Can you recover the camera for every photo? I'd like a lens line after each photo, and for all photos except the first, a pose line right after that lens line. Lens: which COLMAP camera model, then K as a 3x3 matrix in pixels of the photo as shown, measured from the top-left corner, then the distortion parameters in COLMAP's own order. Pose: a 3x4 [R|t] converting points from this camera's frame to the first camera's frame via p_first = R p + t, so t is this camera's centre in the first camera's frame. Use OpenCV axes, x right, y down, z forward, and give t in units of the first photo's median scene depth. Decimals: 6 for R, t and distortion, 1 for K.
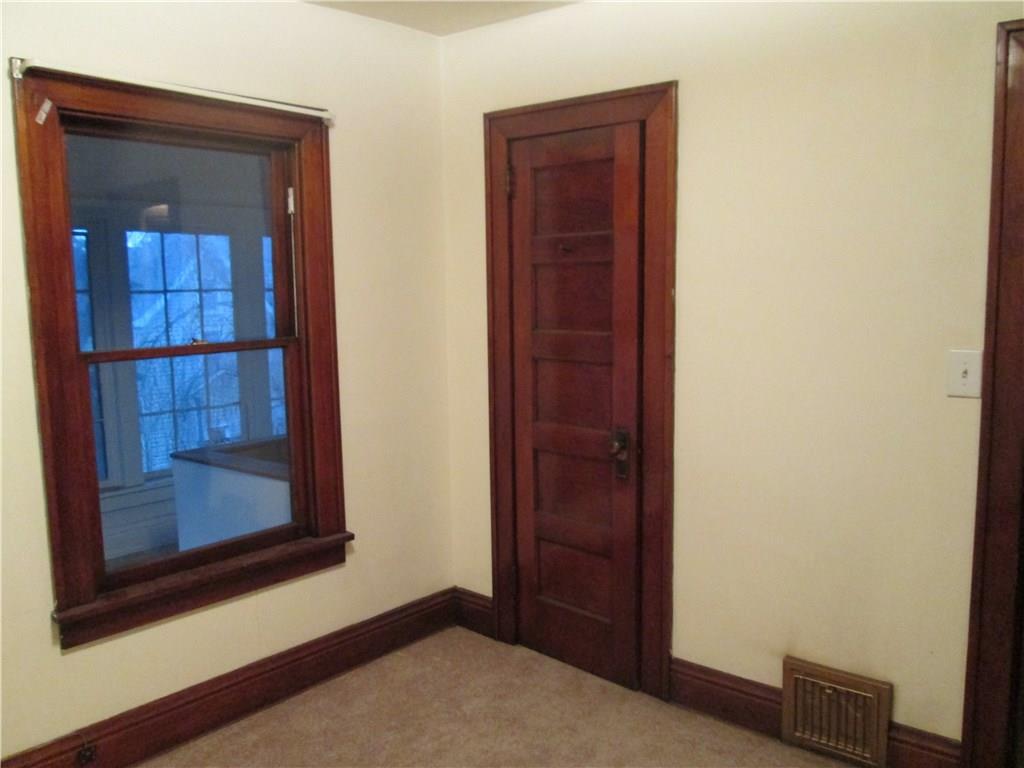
lens RADIAL K [[883.9, 0, 515.9], [0, 883.9, 383.7], [0, 0, 1]] dist [-0.012263, 0.010610]
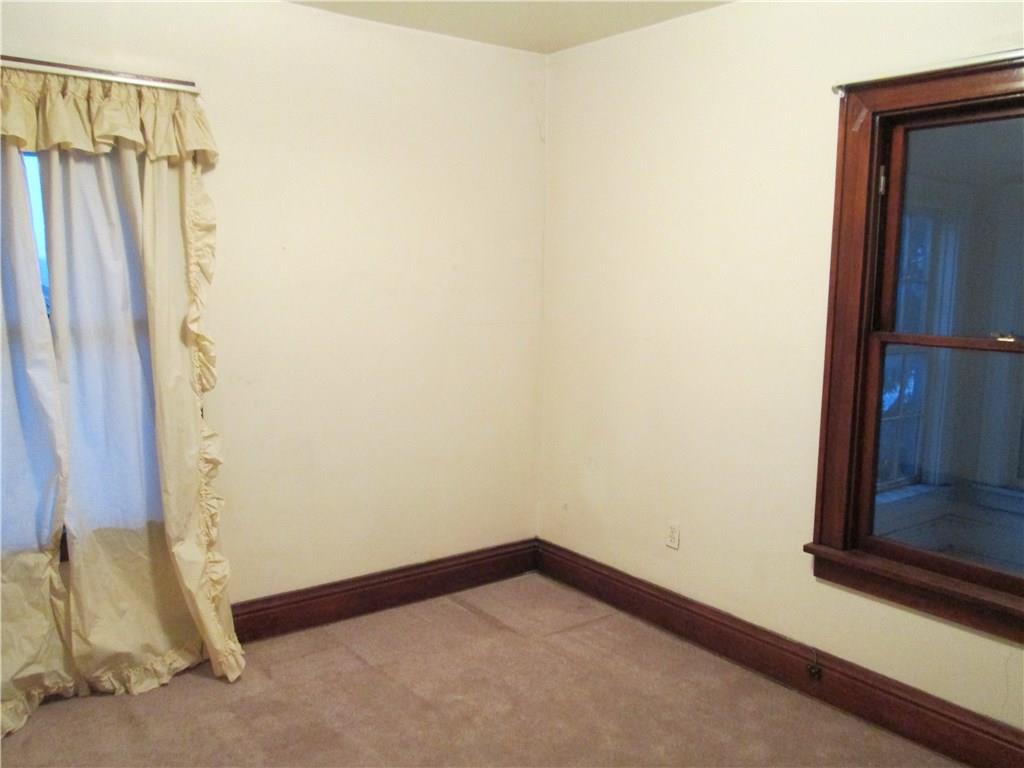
lens RADIAL K [[883.9, 0, 516.6], [0, 883.9, 386.1], [0, 0, 1]] dist [-0.012263, 0.010610]
pose [[-0.227744, 0.136228, -0.964145, 0.697014], [-0.119071, 0.978838, 0.166431, -0.101443], [0.966413, 0.152705, -0.206703, 0.818931]]
